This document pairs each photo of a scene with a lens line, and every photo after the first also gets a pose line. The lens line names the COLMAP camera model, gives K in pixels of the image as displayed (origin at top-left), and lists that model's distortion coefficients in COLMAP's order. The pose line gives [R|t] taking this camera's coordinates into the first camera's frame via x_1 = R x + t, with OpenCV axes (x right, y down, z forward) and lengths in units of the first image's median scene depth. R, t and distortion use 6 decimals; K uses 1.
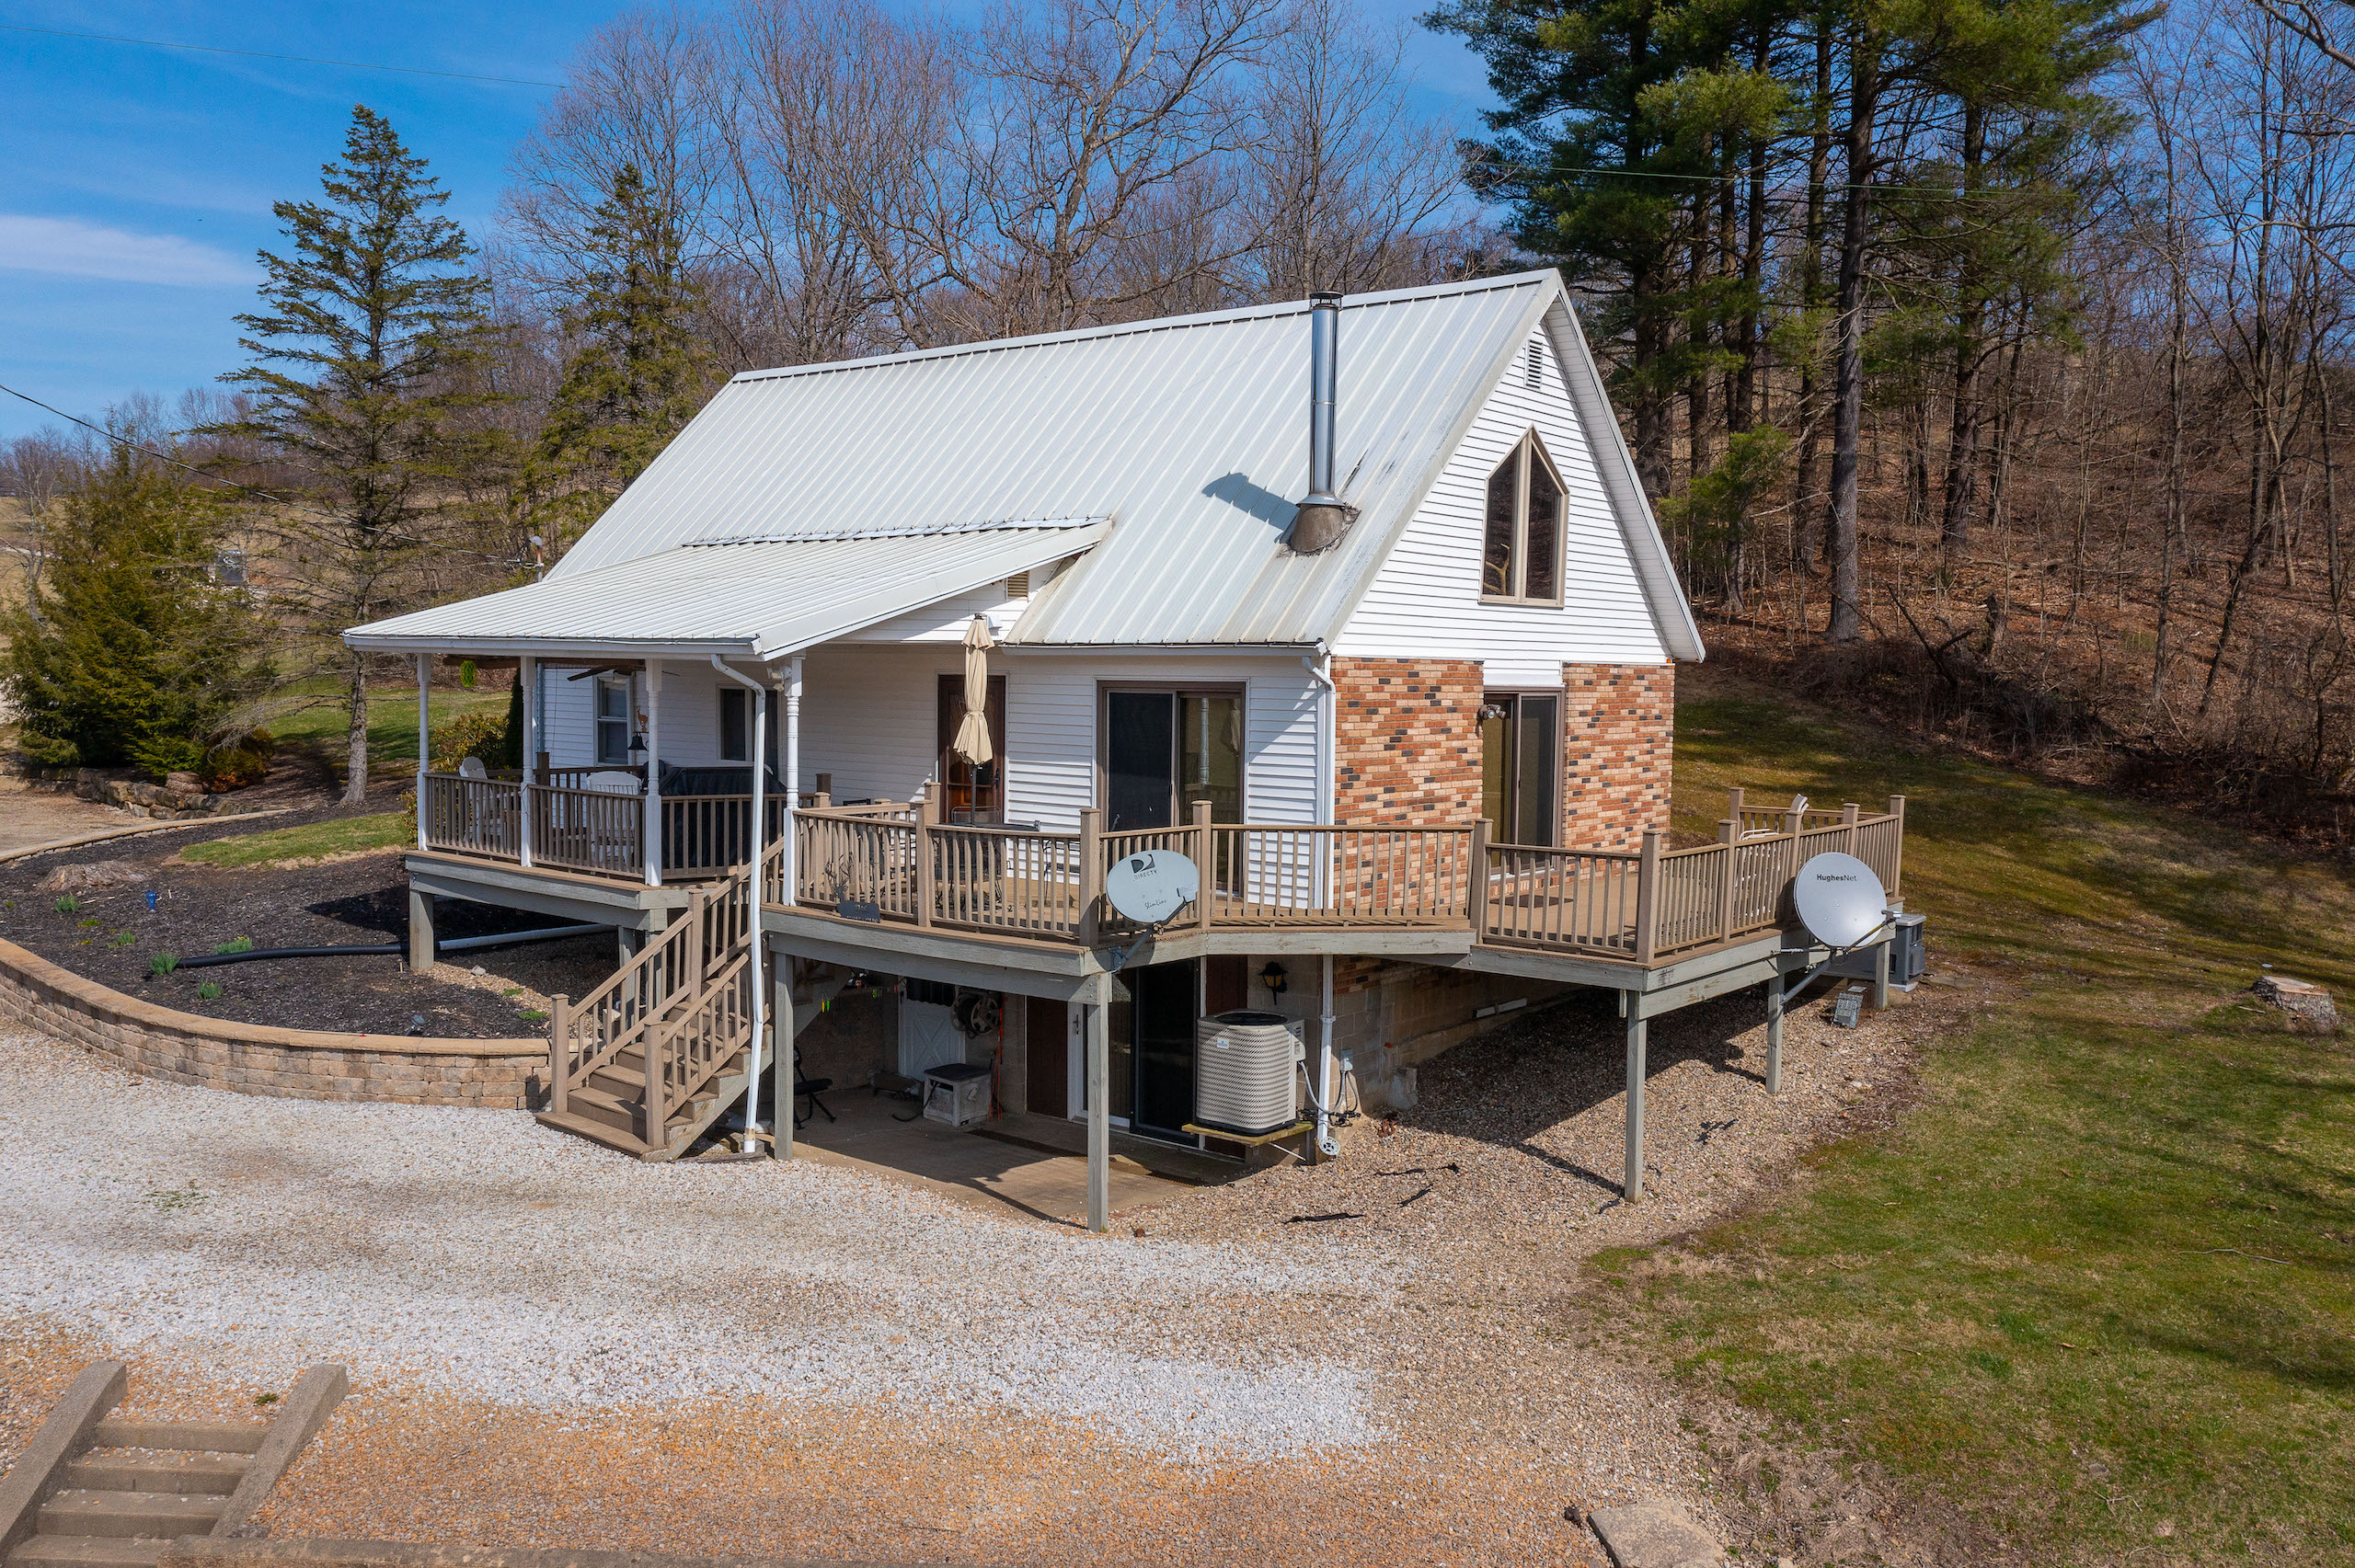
lens RADIAL K [[1863.3, 0, 1180.7], [0, 1863.3, 798.3], [0, 0, 1]] dist [-0.001274, 0.002095]
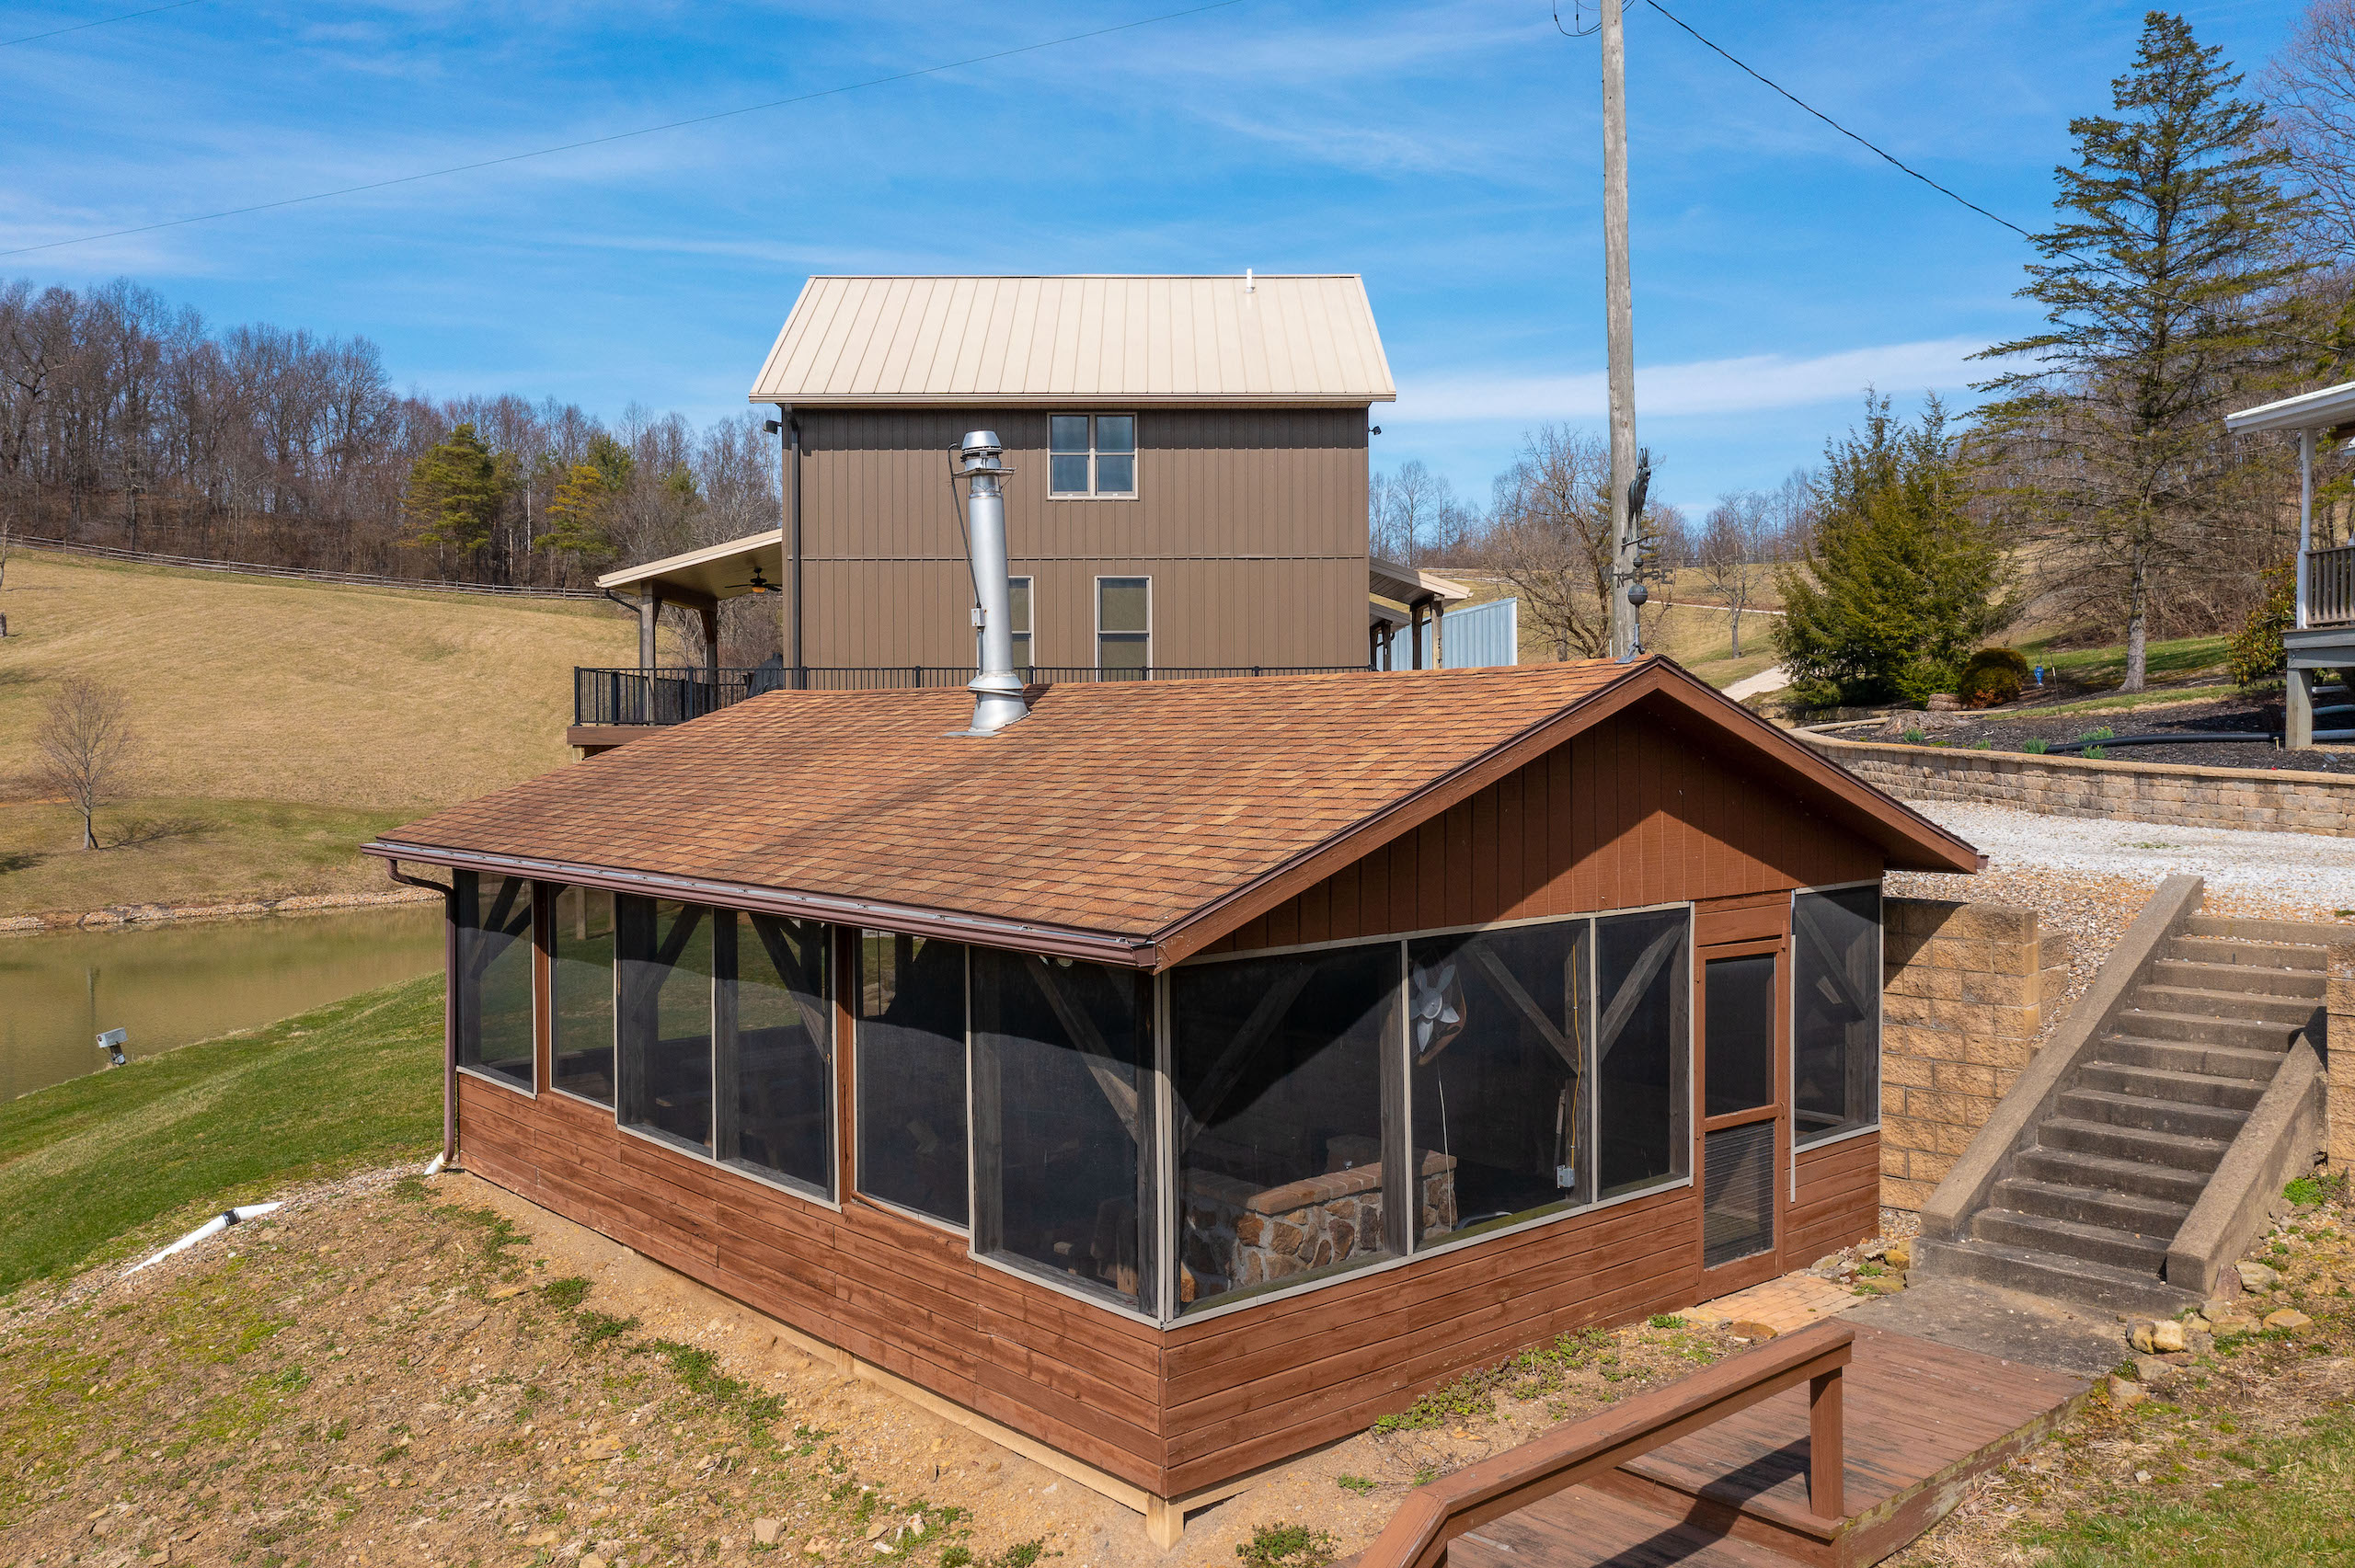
lens RADIAL K [[1863.3, 0, 1180.7], [0, 1863.3, 798.3], [0, 0, 1]] dist [-0.001274, 0.002095]
pose [[0.685423, 0.003861, -0.728135, -0.104793], [-0.030963, 0.999236, -0.023848, 0.186470], [0.727487, 0.038891, 0.685019, -0.139460]]
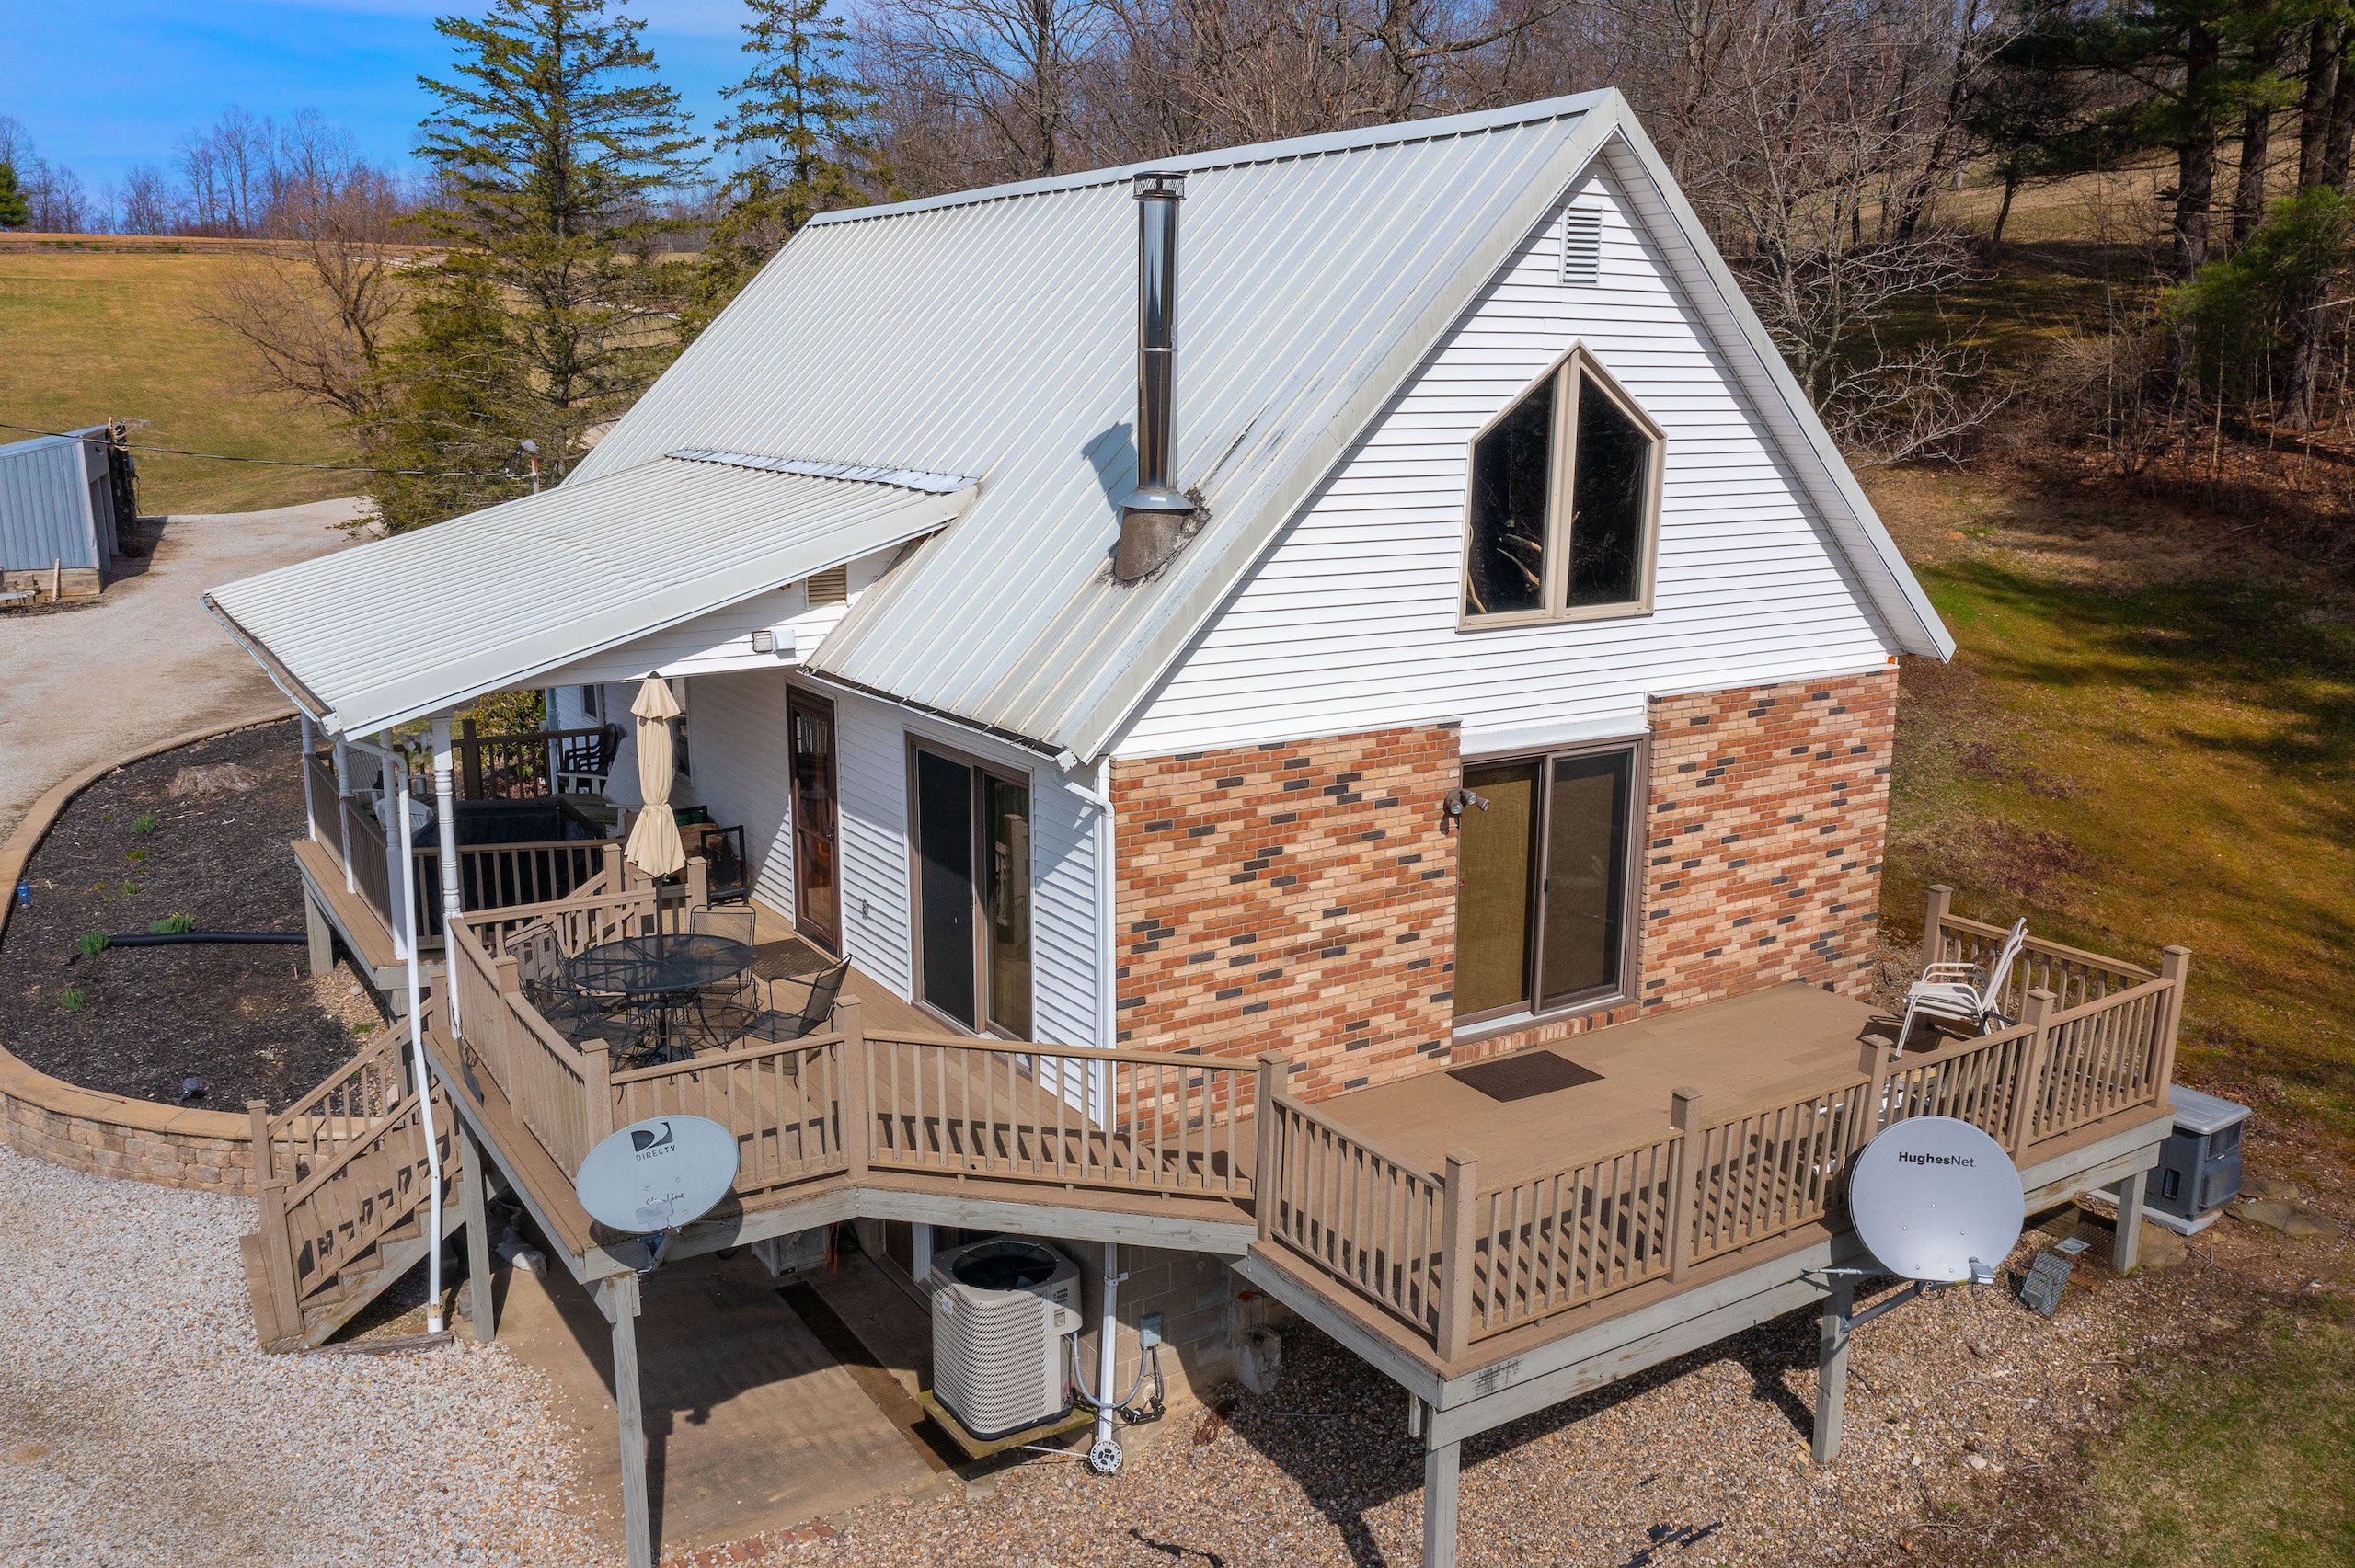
lens RADIAL K [[1863.3, 0, 1180.7], [0, 1863.3, 798.3], [0, 0, 1]] dist [-0.001274, 0.002095]
pose [[0.950366, 0.061593, -0.304977, 0.280719], [-0.016451, 0.988786, 0.148431, -0.147784], [0.310699, -0.136047, 0.940722, 0.360210]]
